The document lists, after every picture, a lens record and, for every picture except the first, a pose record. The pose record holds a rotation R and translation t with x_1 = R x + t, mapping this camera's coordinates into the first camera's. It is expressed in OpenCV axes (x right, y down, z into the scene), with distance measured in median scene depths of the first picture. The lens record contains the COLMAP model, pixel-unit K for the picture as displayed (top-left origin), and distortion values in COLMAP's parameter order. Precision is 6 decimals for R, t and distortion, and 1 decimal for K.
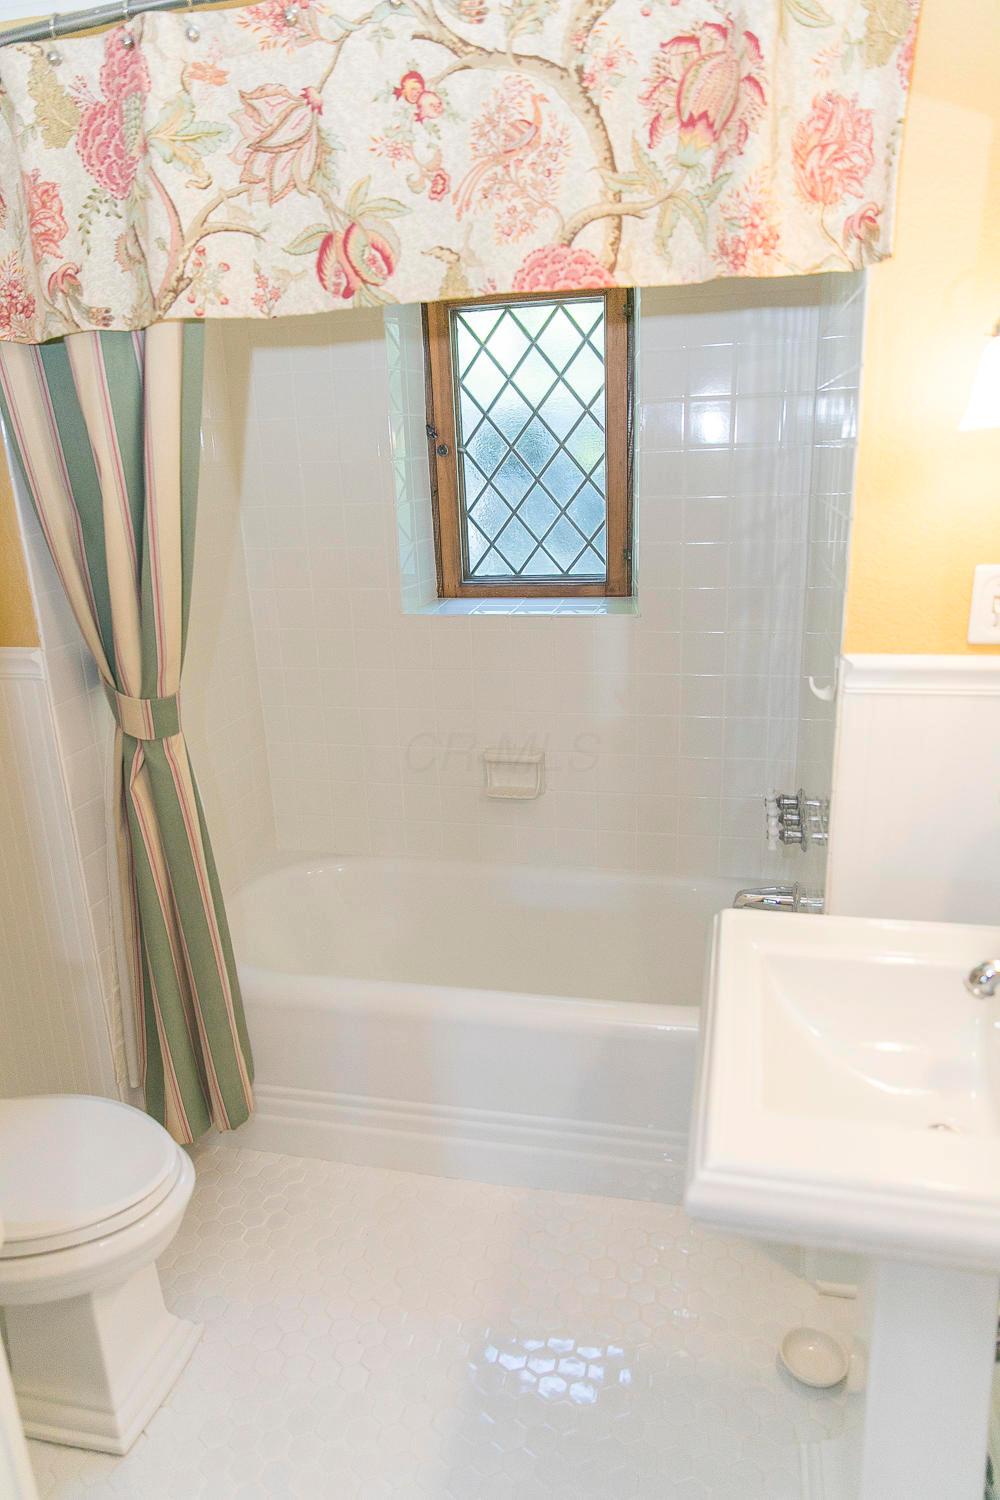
lens RADIAL K [[1009.7, 0, 525.2], [0, 1009.7, 716.0], [0, 0, 1]] dist [0.001974, 0.012015]
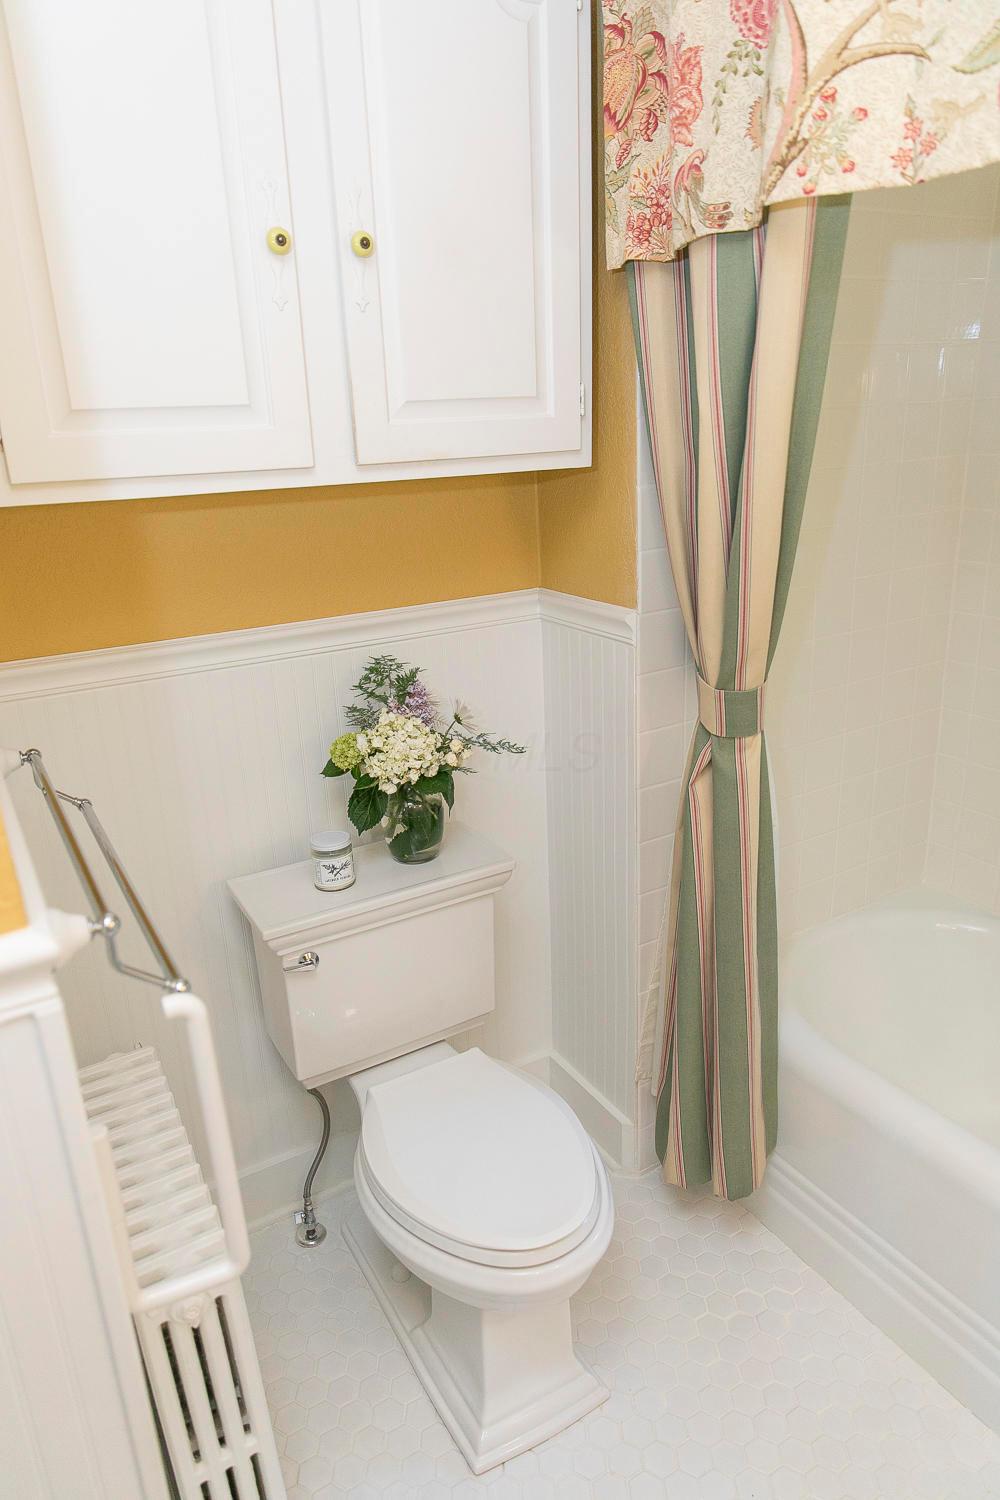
lens RADIAL K [[1009.7, 0, 496.4], [0, 1009.7, 741.0], [0, 0, 1]] dist [0.001974, 0.012015]
pose [[0.687439, 0.232927, -0.687876, 0.103159], [-0.177620, 0.972330, 0.151741, -0.082263], [0.704187, 0.017868, 0.709790, 0.318446]]
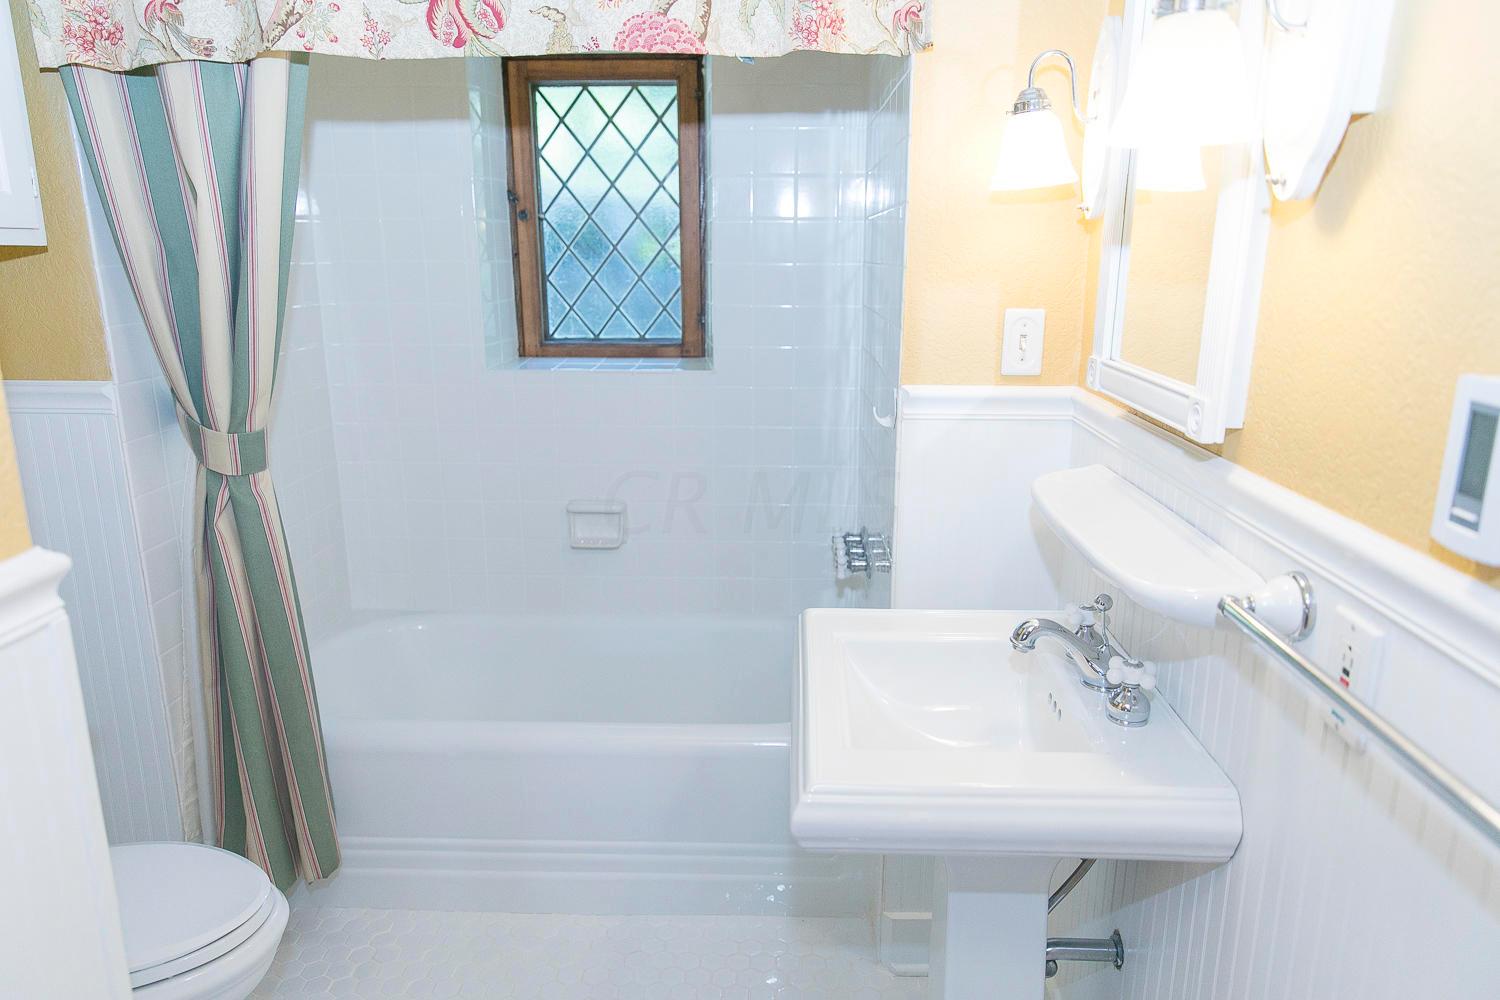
lens RADIAL K [[1009.7, 0, 795.4], [0, 1009.7, 467.7], [0, 0, 1]] dist [0.001974, 0.012015]
pose [[0.976163, -0.012954, 0.216652, -0.060648], [0.025375, 0.998183, -0.054644, 0.101838], [-0.215551, 0.058839, 0.974718, -0.105638]]
